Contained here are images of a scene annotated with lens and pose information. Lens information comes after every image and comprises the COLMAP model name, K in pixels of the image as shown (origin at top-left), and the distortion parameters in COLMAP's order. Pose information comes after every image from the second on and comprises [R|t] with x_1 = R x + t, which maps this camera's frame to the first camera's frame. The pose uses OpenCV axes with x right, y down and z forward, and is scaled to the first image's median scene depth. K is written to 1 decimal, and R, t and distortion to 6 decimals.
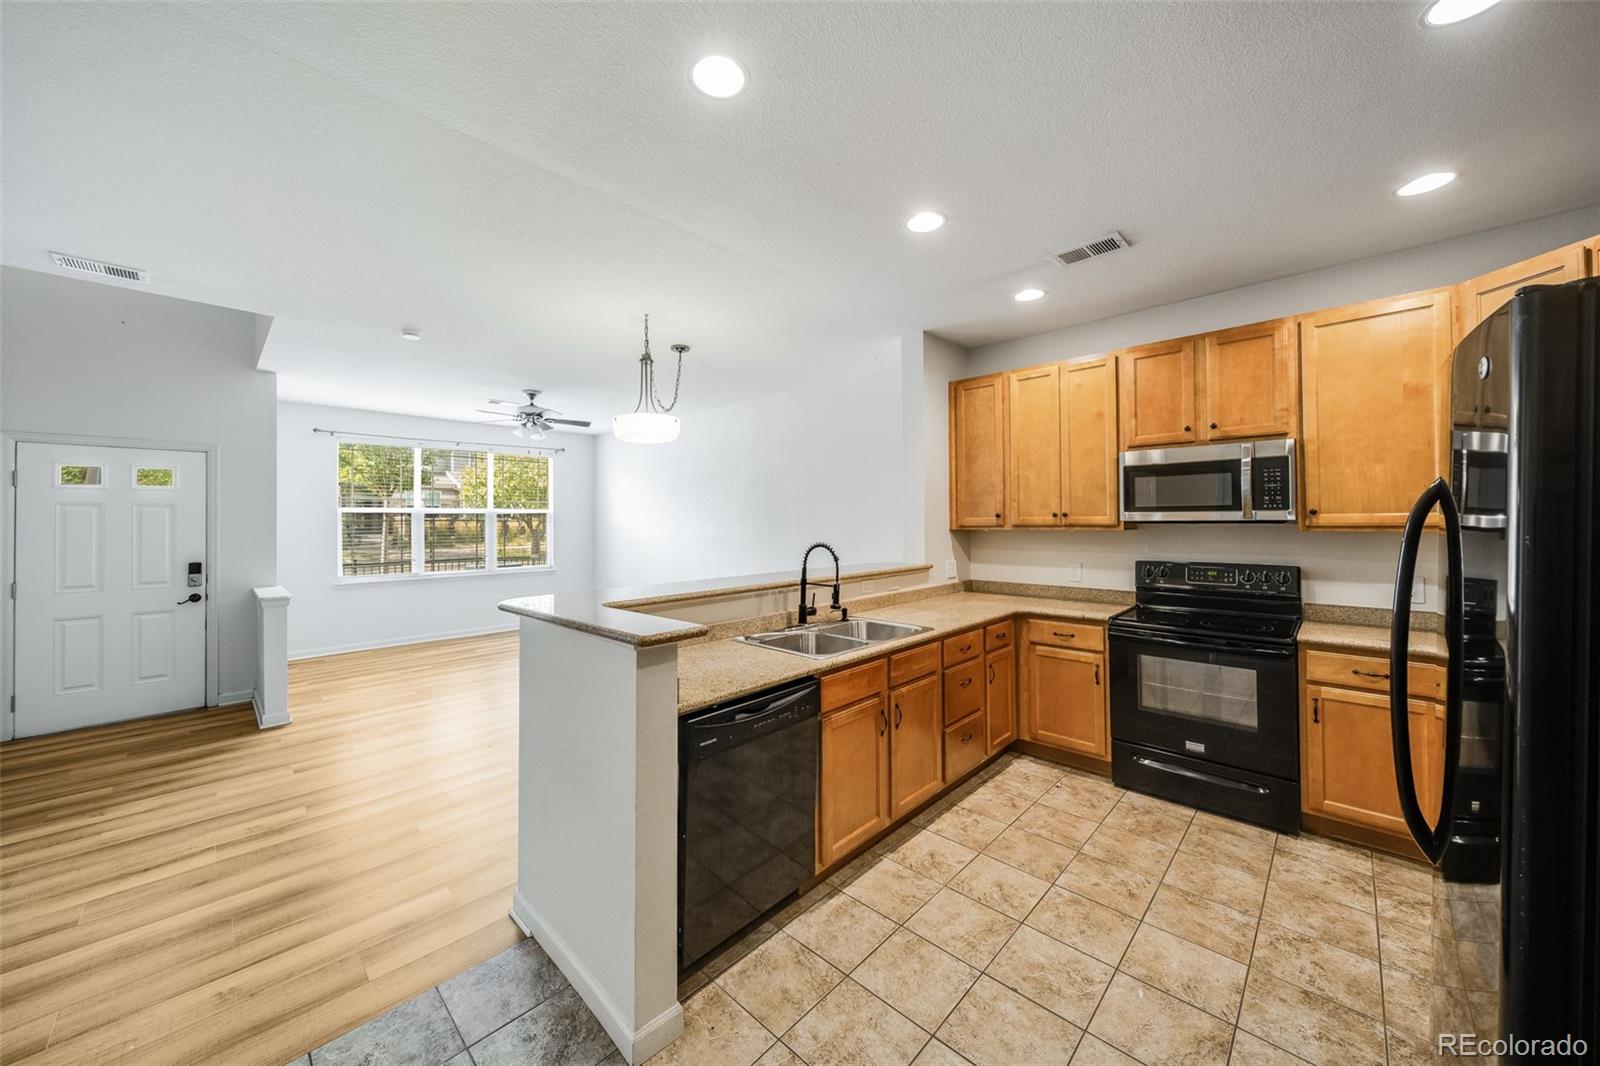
lens RADIAL K [[553.9, 0, 786.1], [0, 553.9, 522.0], [0, 0, 1]] dist [0.002654, 0.000038]
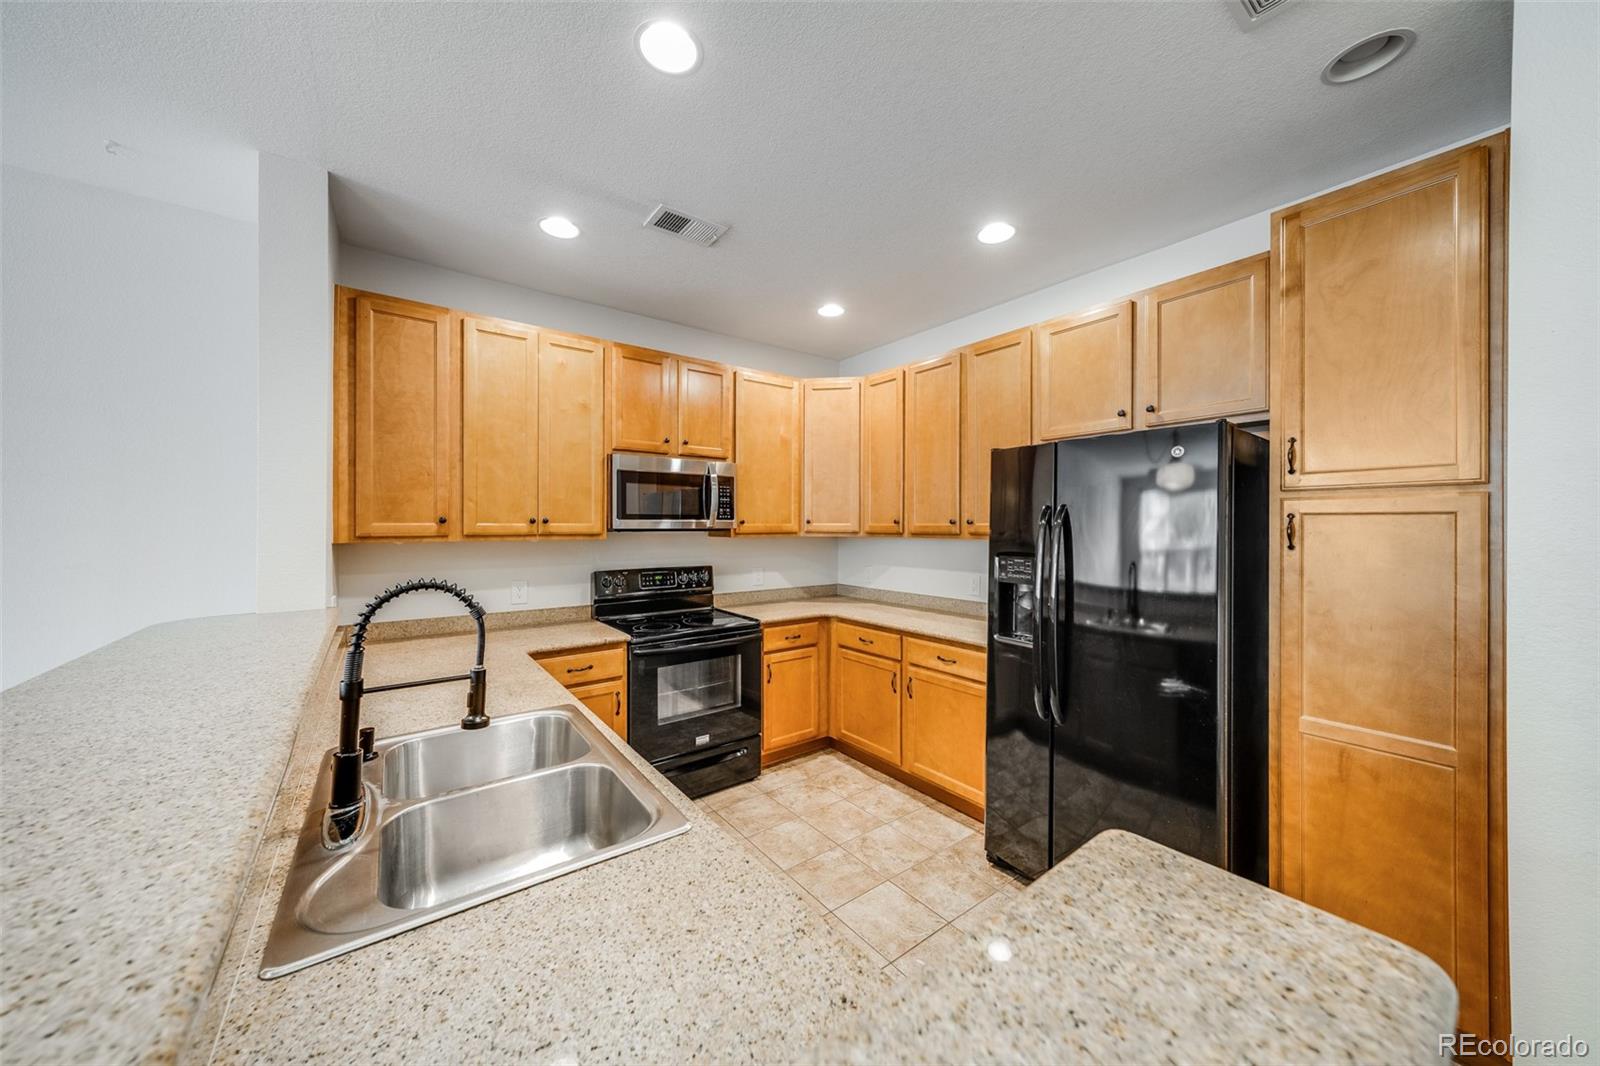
lens RADIAL K [[553.9, 0, 792.3], [0, 553.9, 532.1], [0, 0, 1]] dist [0.002654, 0.000038]
pose [[0.163922, -0.002672, 0.986470, -0.257275], [-0.000316, 0.999996, 0.002761, 0.000913], [-0.986473, -0.000764, 0.163920, 0.578846]]
